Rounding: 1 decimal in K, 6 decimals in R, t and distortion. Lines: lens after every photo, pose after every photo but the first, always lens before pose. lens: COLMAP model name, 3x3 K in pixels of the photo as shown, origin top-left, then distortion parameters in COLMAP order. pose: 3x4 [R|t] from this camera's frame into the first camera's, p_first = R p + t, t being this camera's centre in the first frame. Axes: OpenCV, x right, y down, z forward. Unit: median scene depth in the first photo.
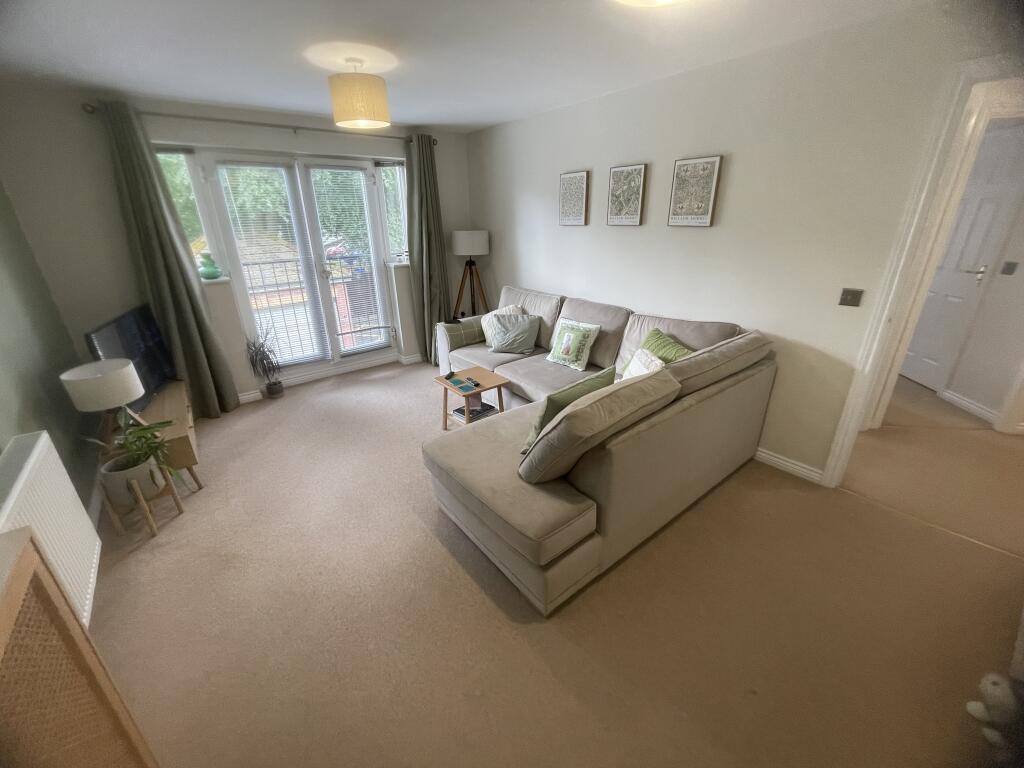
lens RADIAL K [[416.8, 0, 510.2], [0, 416.8, 384.8], [0, 0, 1]] dist [-0.001045, -0.000211]
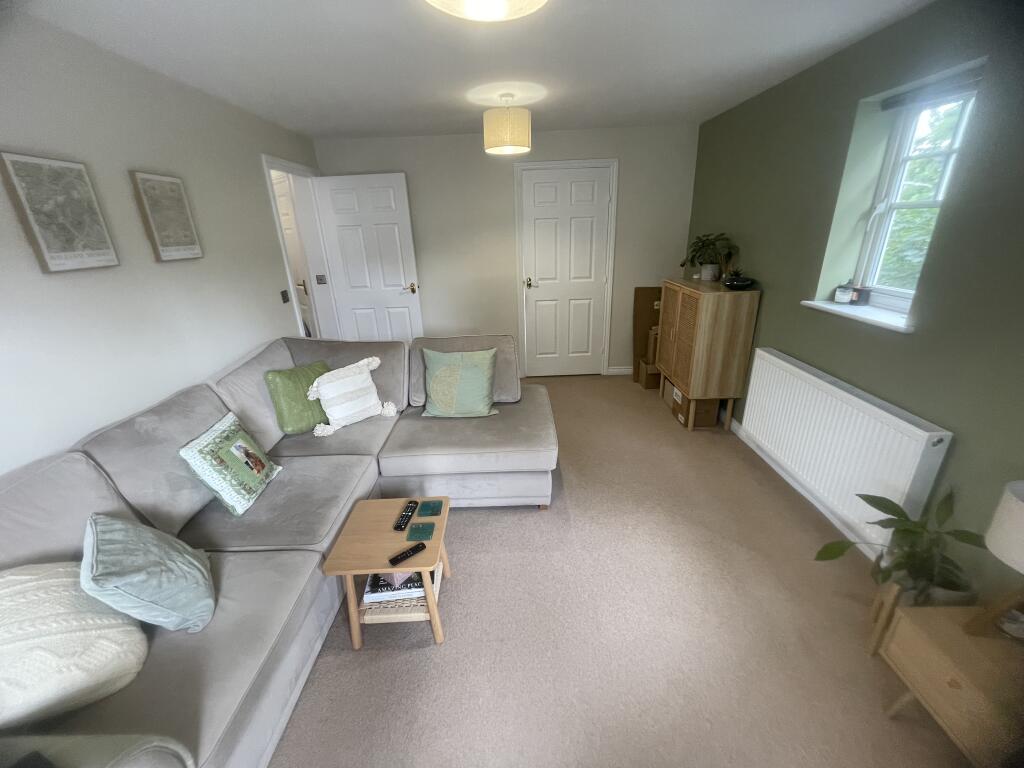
lens RADIAL K [[416.8, 0, 509.7], [0, 416.8, 383.8], [0, 0, 1]] dist [-0.001045, -0.000211]
pose [[-0.781455, -0.175494, 0.598774, -0.402507], [0.285713, 0.752474, 0.593423, -0.349642], [-0.554704, 0.634811, -0.537883, 0.870670]]
